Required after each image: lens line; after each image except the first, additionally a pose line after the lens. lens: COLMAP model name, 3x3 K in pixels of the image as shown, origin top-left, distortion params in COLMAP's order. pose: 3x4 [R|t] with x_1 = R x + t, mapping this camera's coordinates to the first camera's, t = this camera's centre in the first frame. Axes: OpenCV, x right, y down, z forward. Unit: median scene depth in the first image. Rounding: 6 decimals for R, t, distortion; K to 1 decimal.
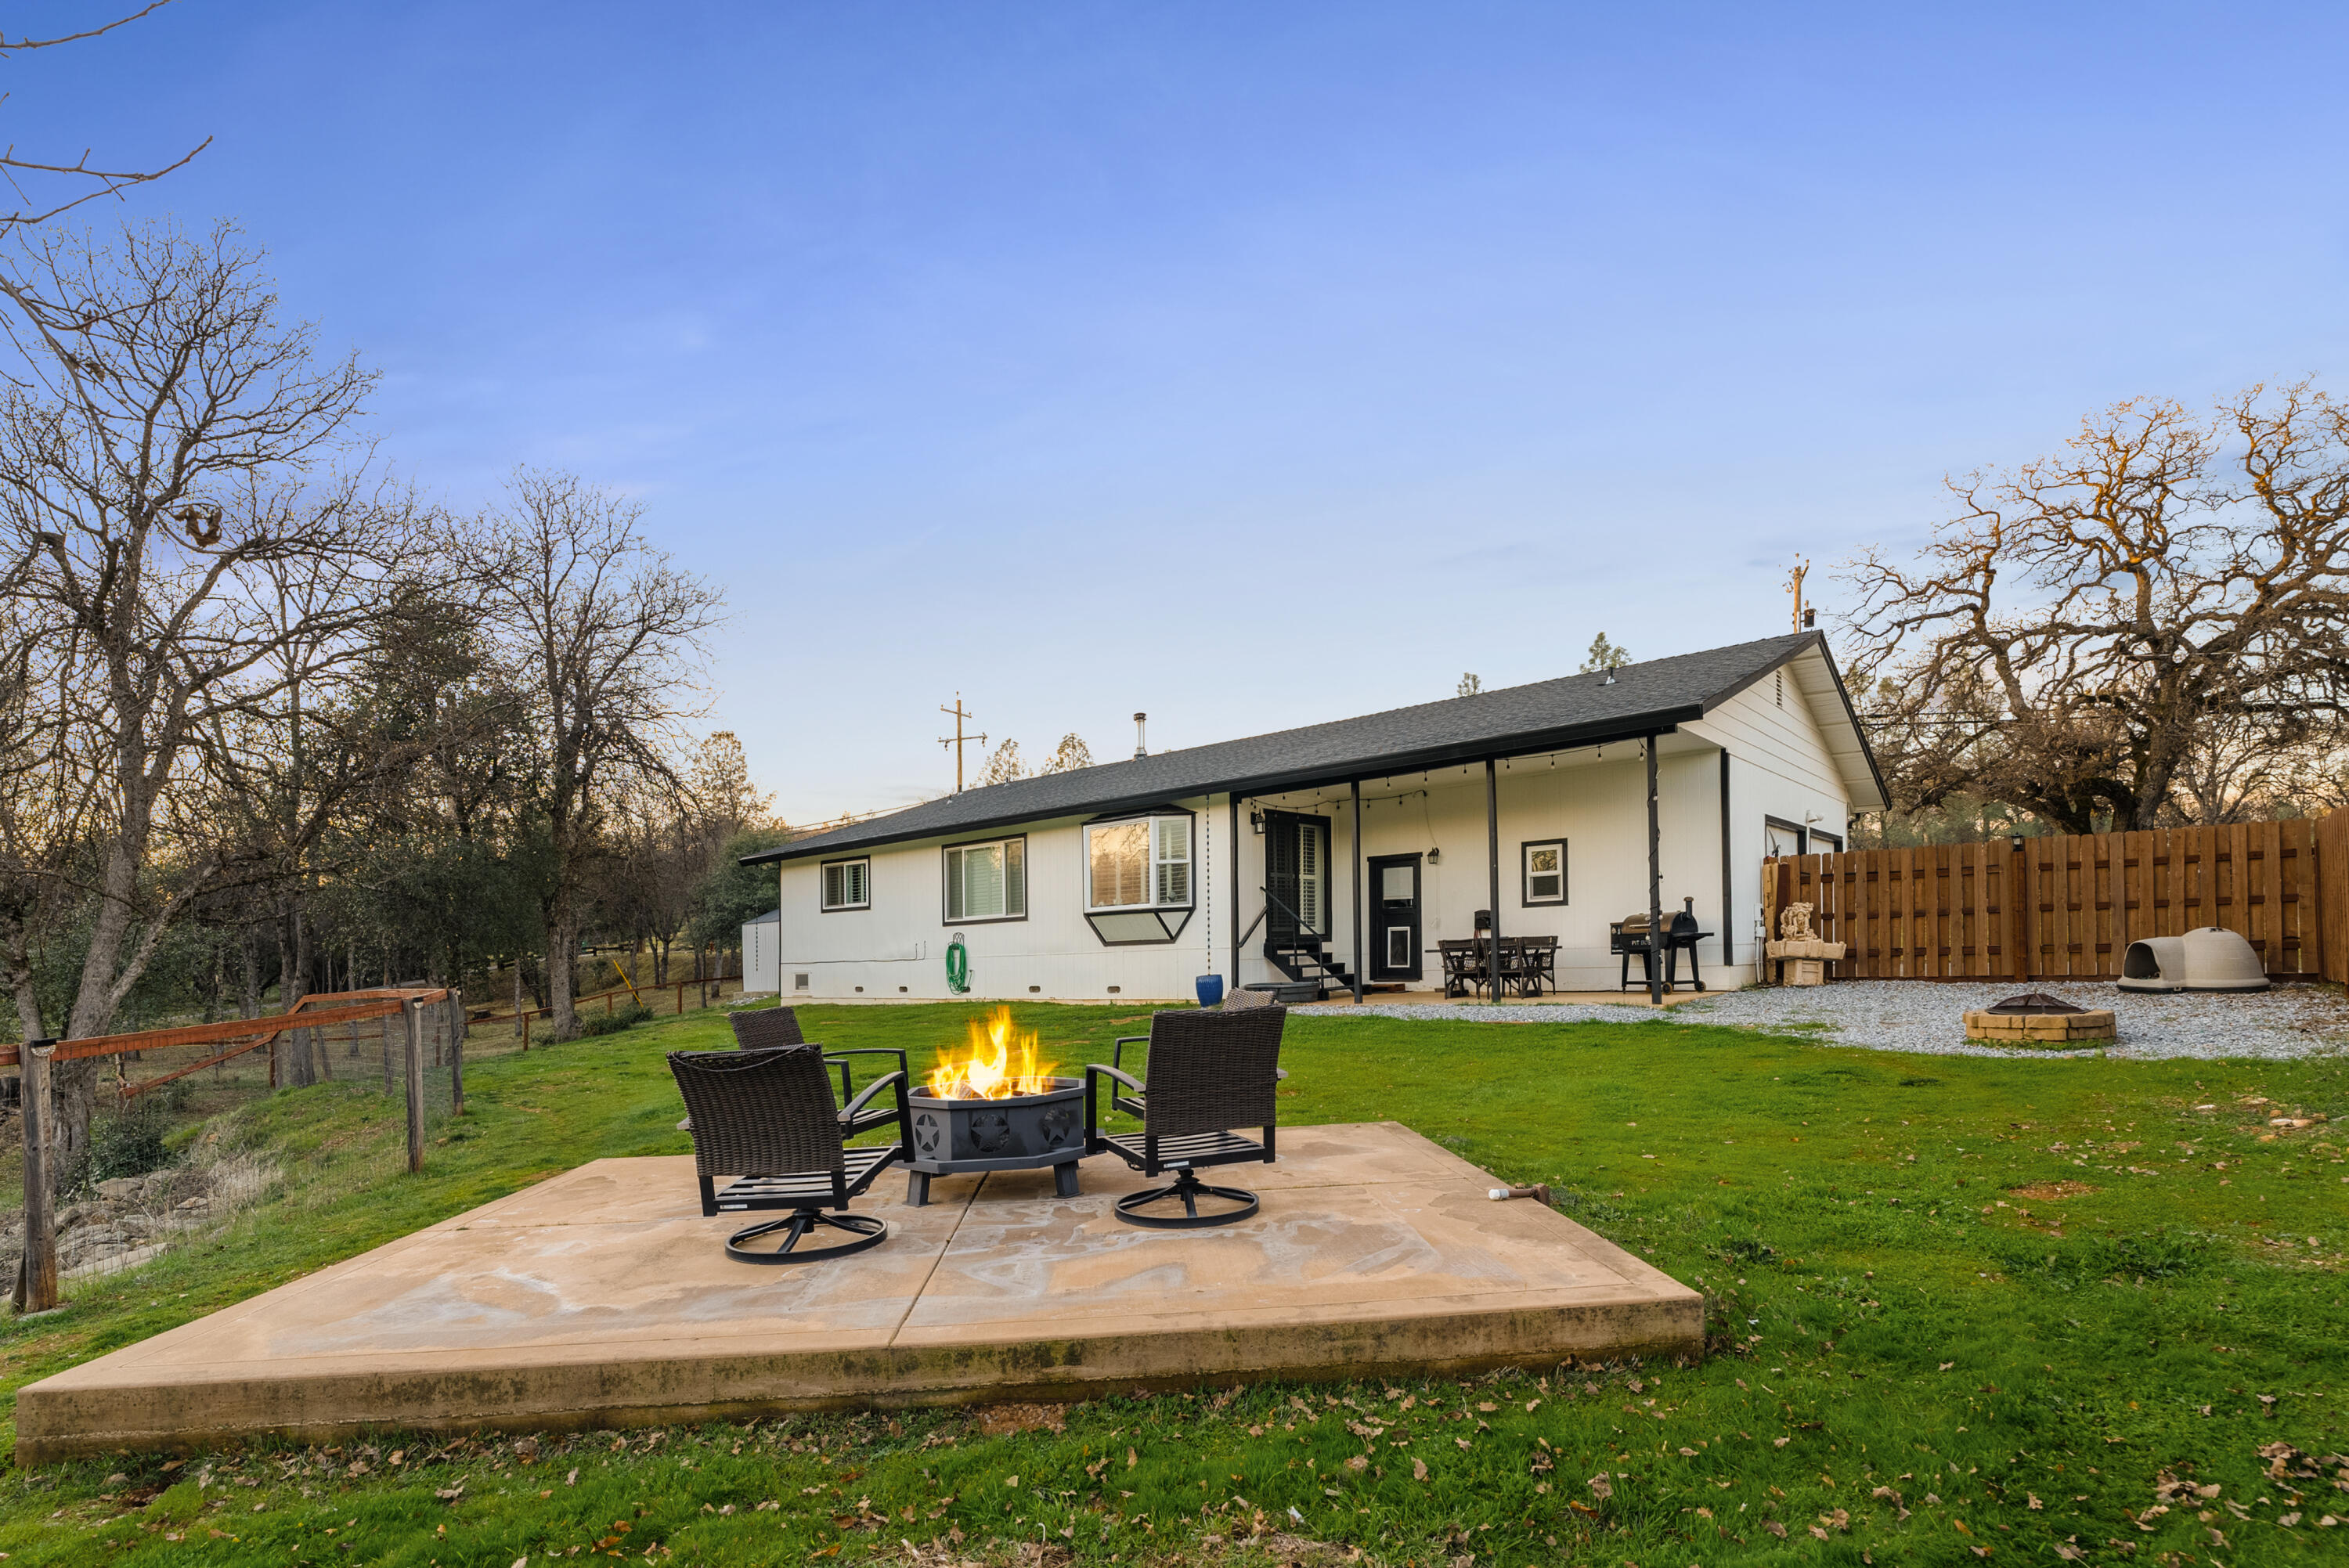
lens RADIAL K [[1089.2, 0, 1164.1], [0, 1089.2, 801.8], [0, 0, 1]] dist [-0.000678, 0.000233]
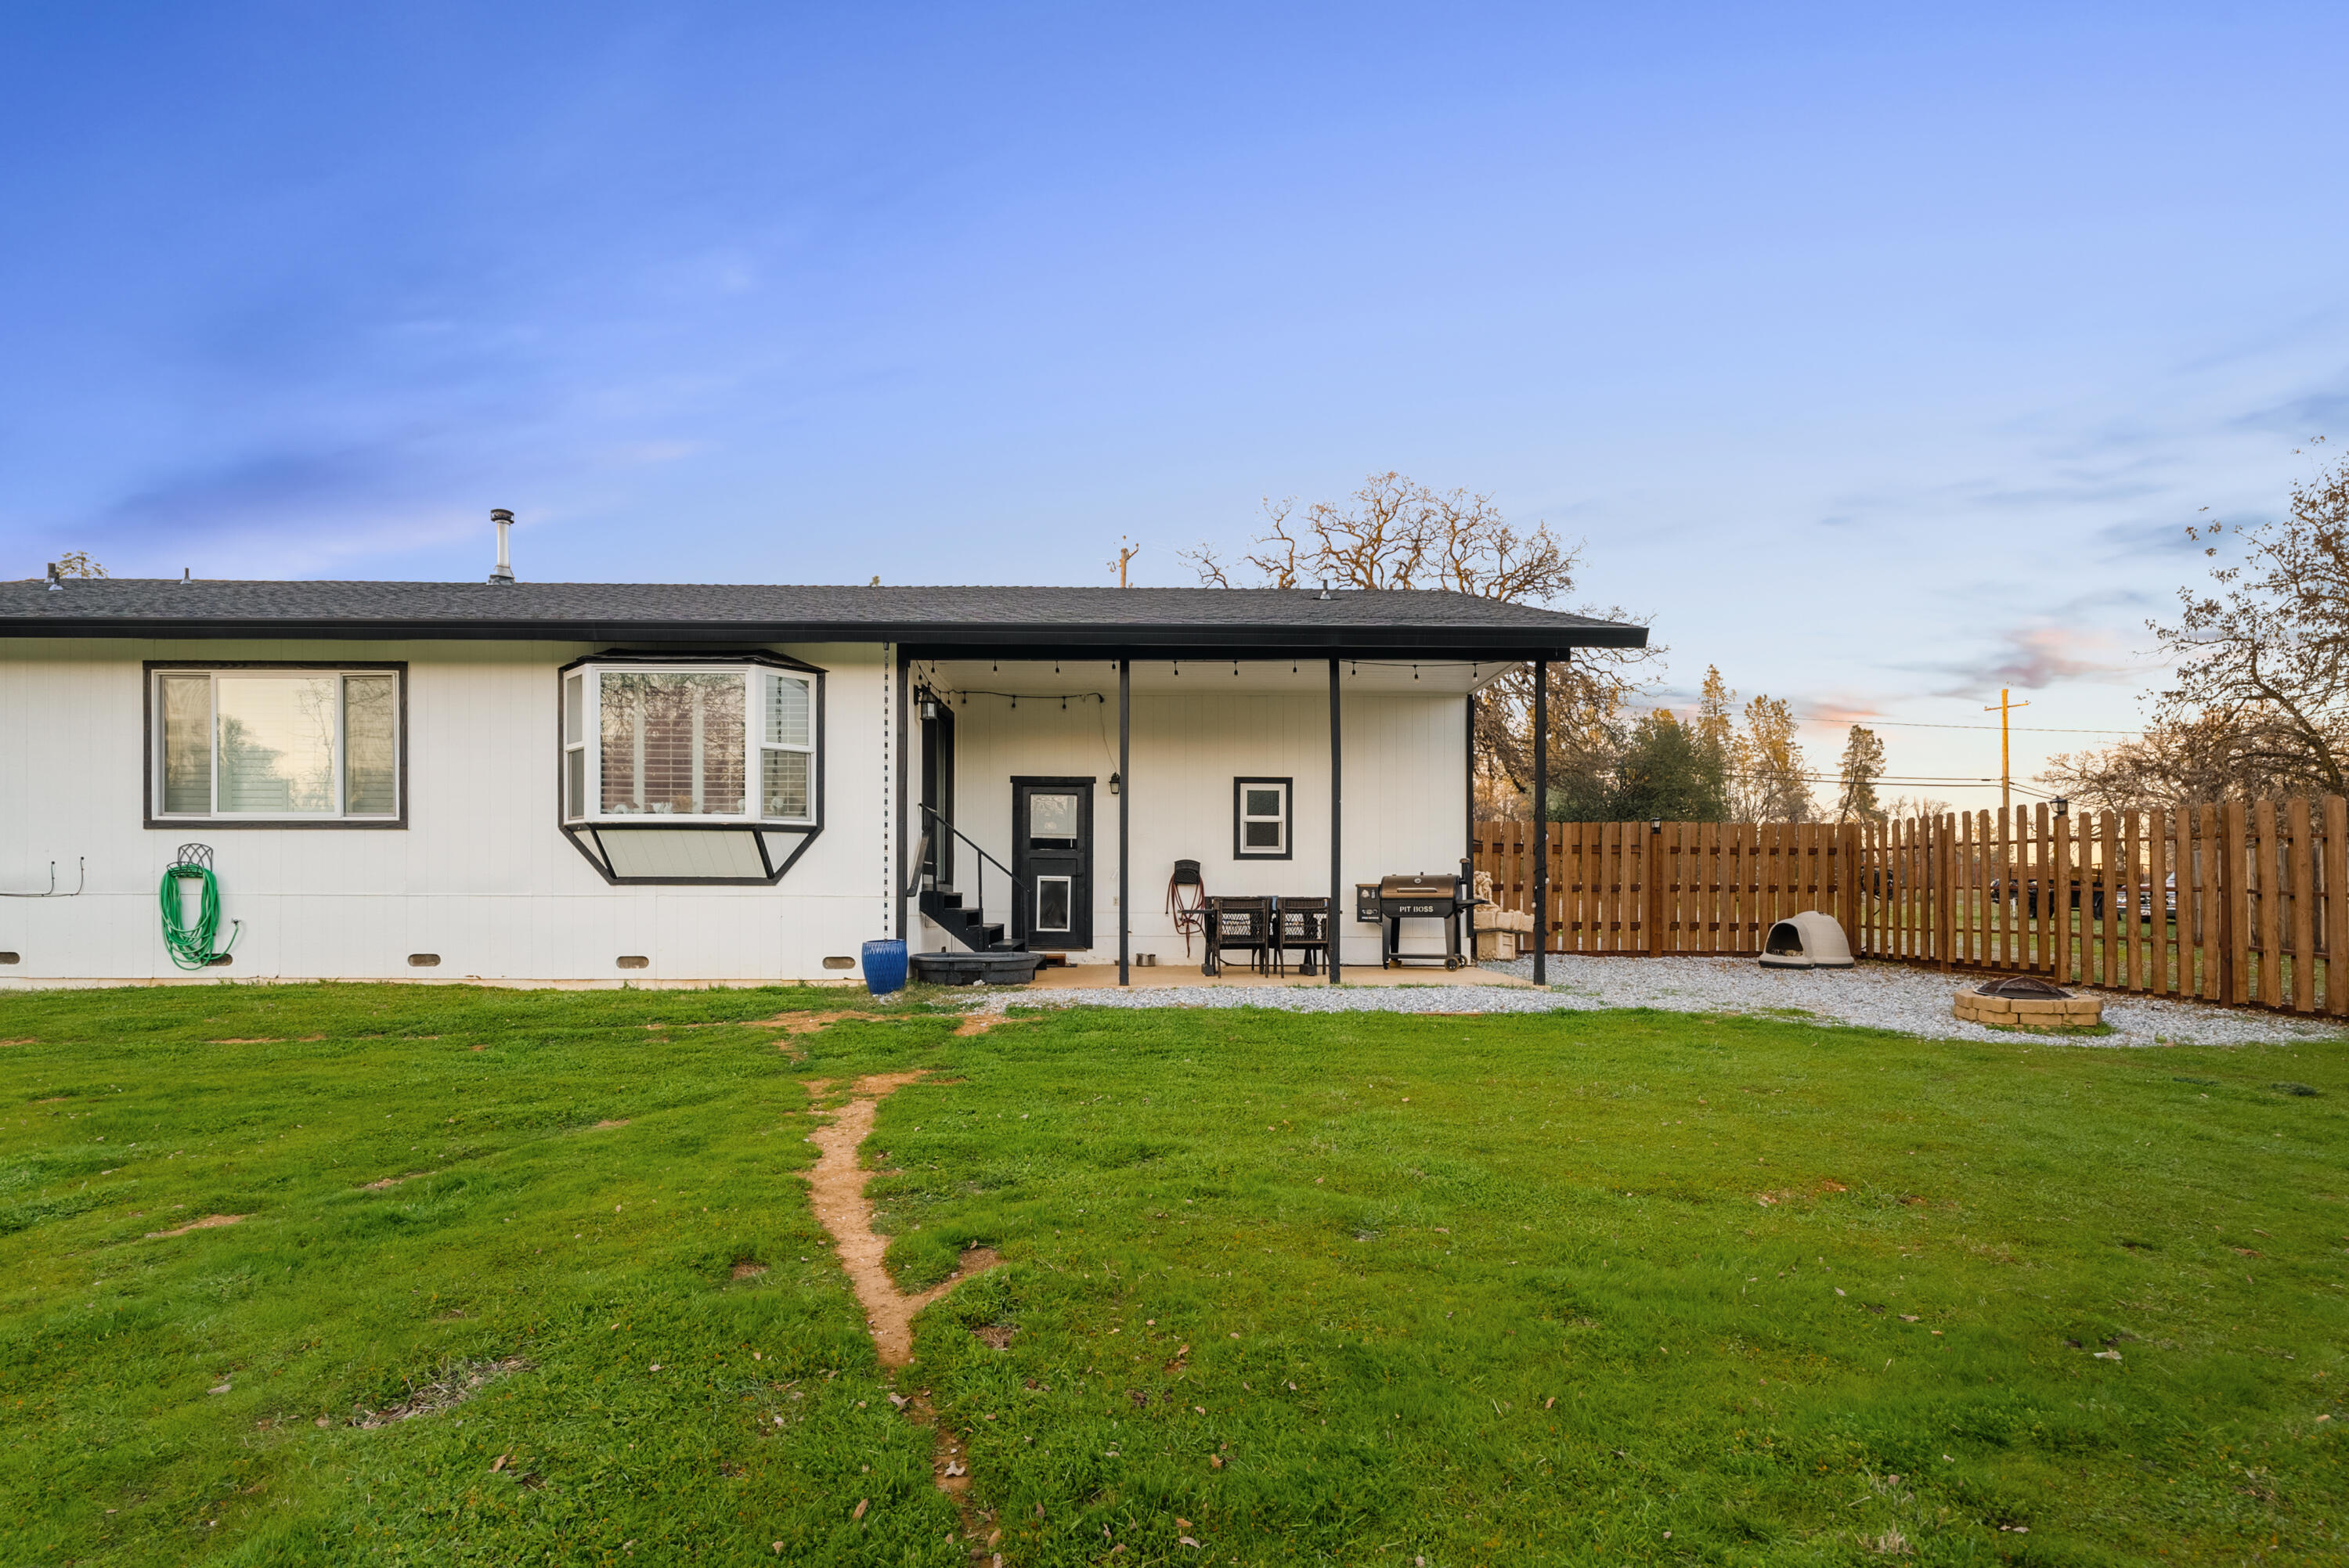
lens RADIAL K [[1133.8, 0, 1173.7], [0, 1133.8, 849.7], [0, 0, 1]] dist [-0.009784, 0.000039]
pose [[0.745110, 0.063236, 0.663937, -0.236272], [-0.119350, 0.992068, 0.039454, 0.060605], [-0.656175, -0.108638, 0.746747, 0.401859]]
